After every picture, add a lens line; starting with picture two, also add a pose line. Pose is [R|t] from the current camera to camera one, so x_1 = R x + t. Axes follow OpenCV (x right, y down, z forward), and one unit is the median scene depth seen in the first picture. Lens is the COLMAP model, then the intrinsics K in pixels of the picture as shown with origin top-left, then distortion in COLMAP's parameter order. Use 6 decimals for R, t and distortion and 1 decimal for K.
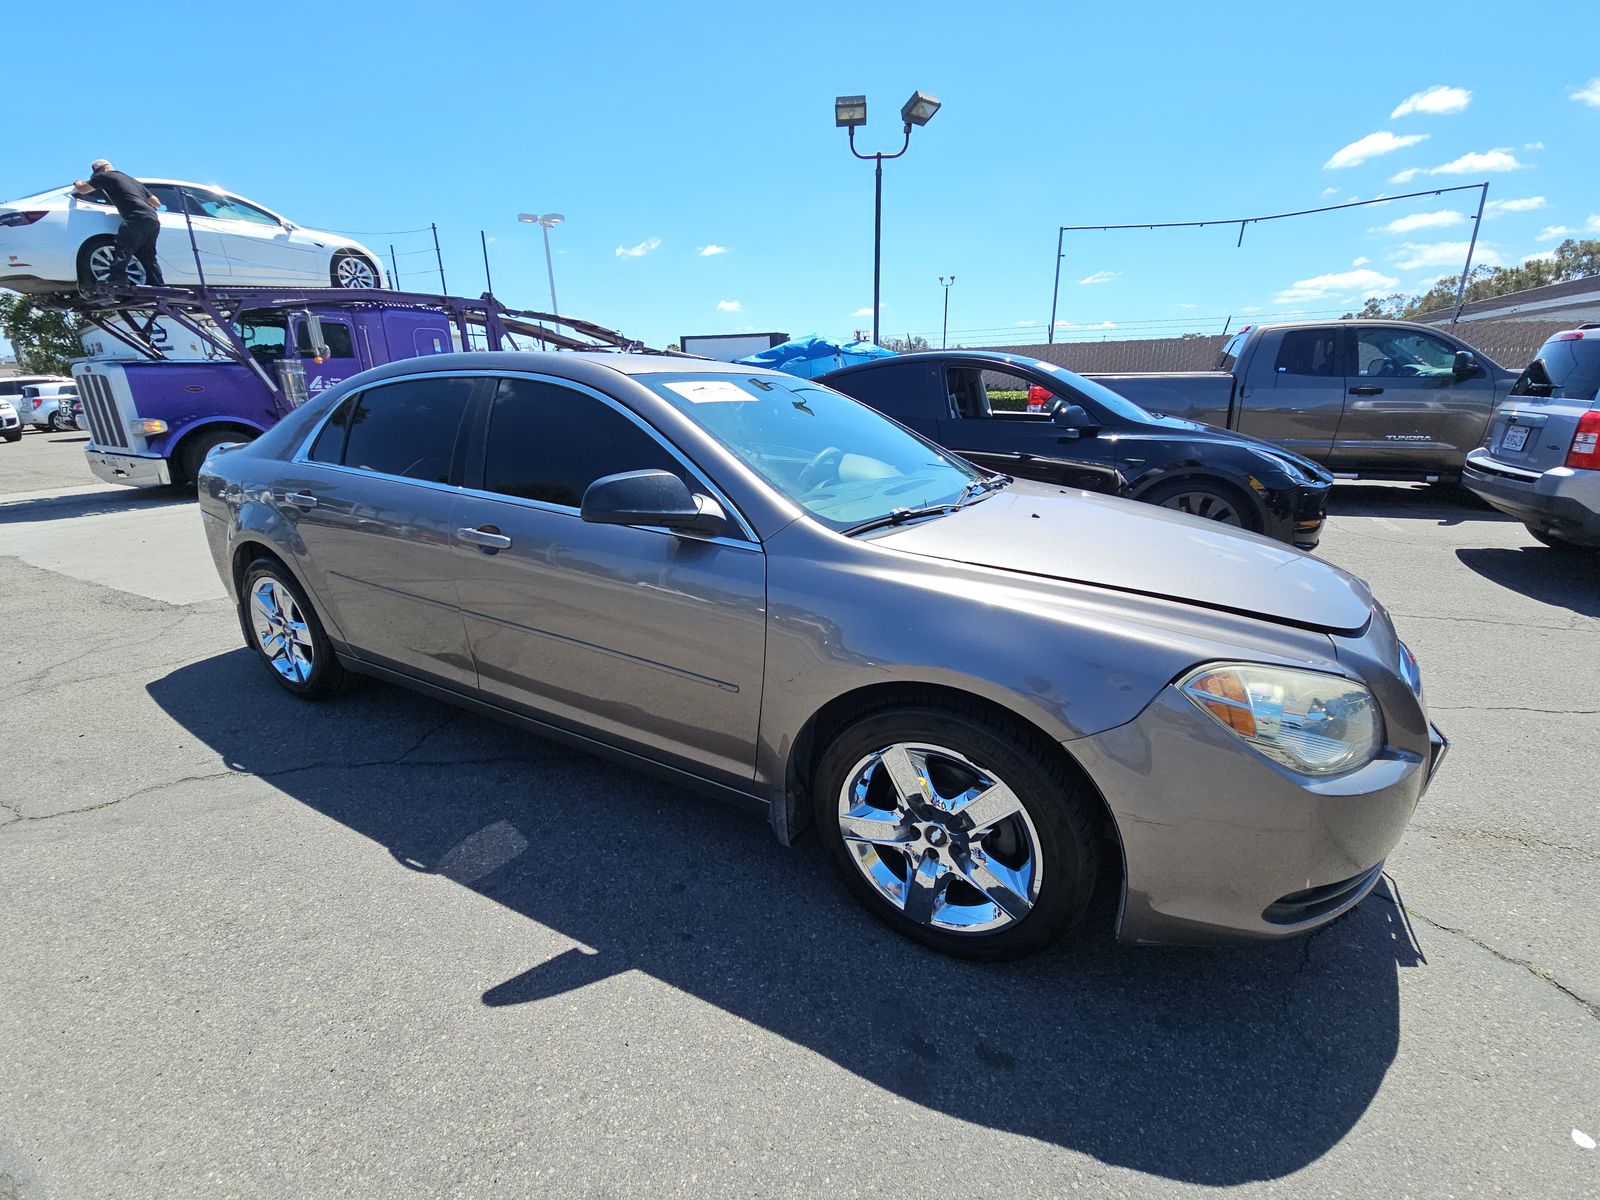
lens RADIAL K [[682.5, 0, 788.5], [0, 682.5, 605.0], [0, 0, 1]] dist [0.015981, -0.016114]
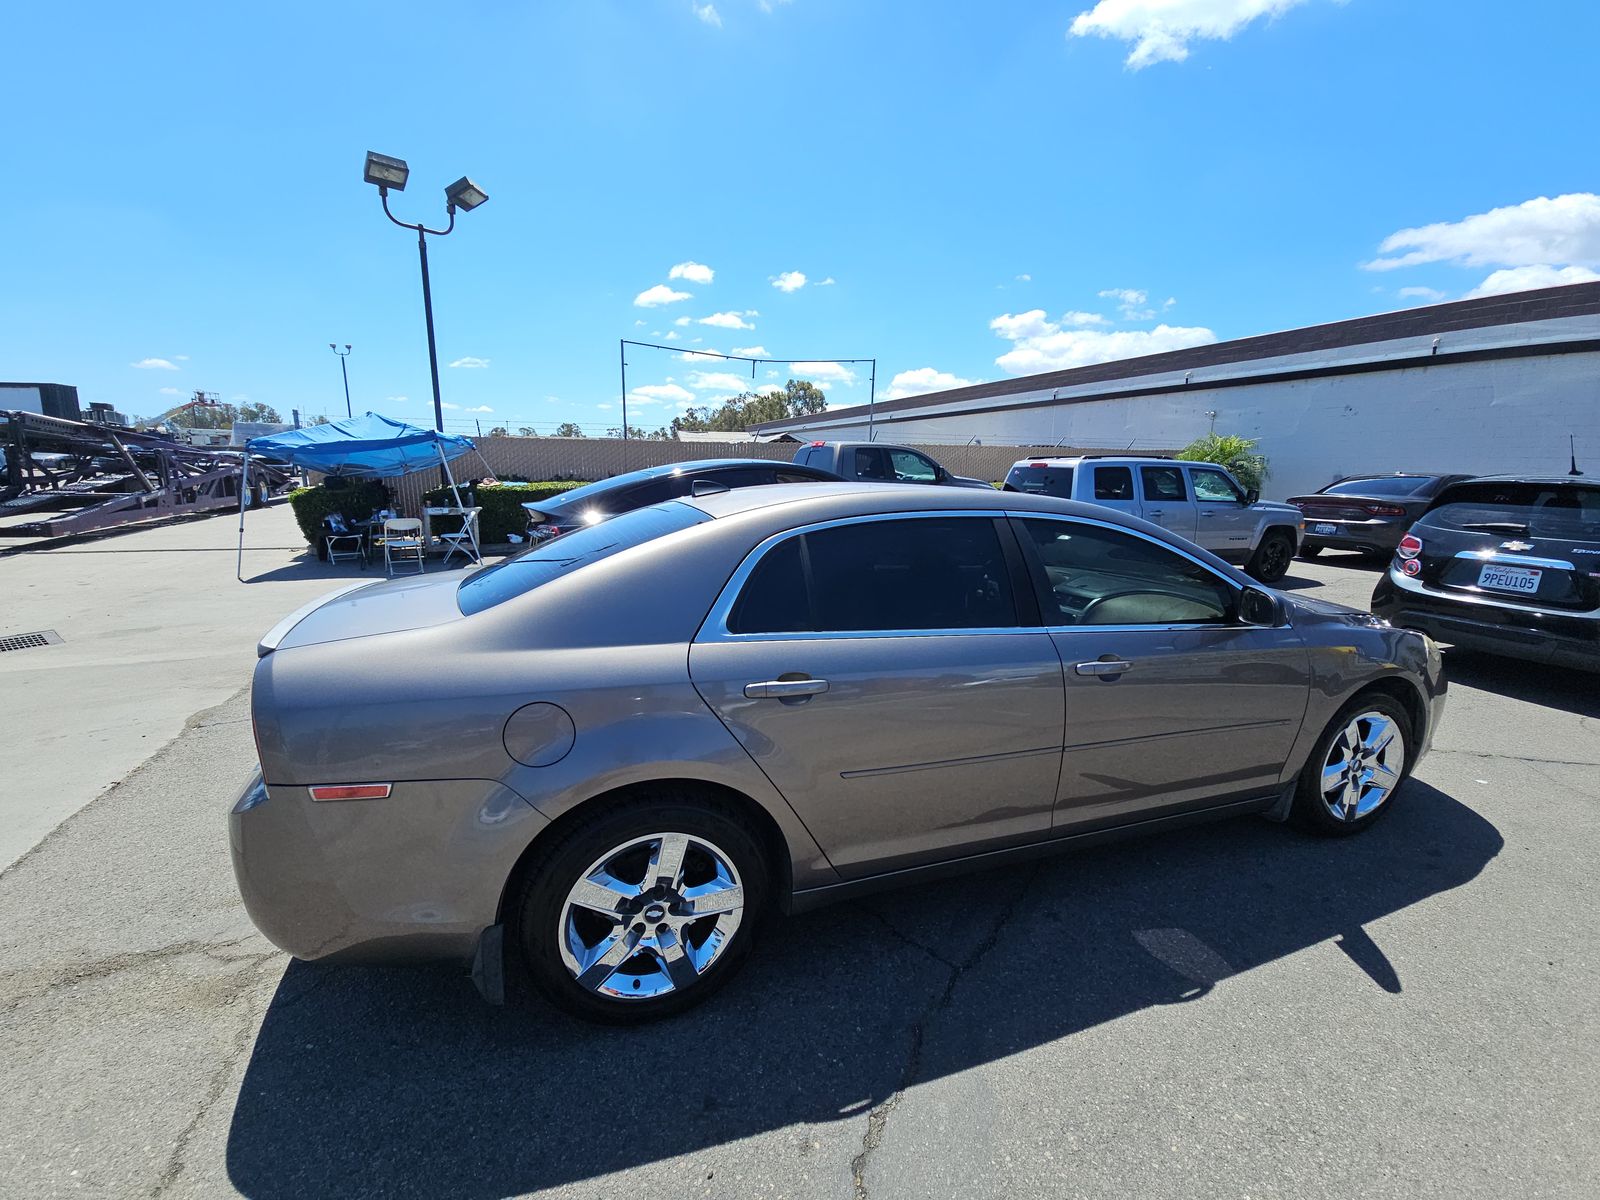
lens RADIAL K [[682.5, 0, 788.5], [0, 682.5, 605.0], [0, 0, 1]] dist [0.015981, -0.016114]
pose [[0.634423, -0.134021, 0.761279, -0.347530], [0.212825, 0.977076, -0.005349, -0.066077], [-0.743110, 0.165413, 0.648402, 0.147485]]
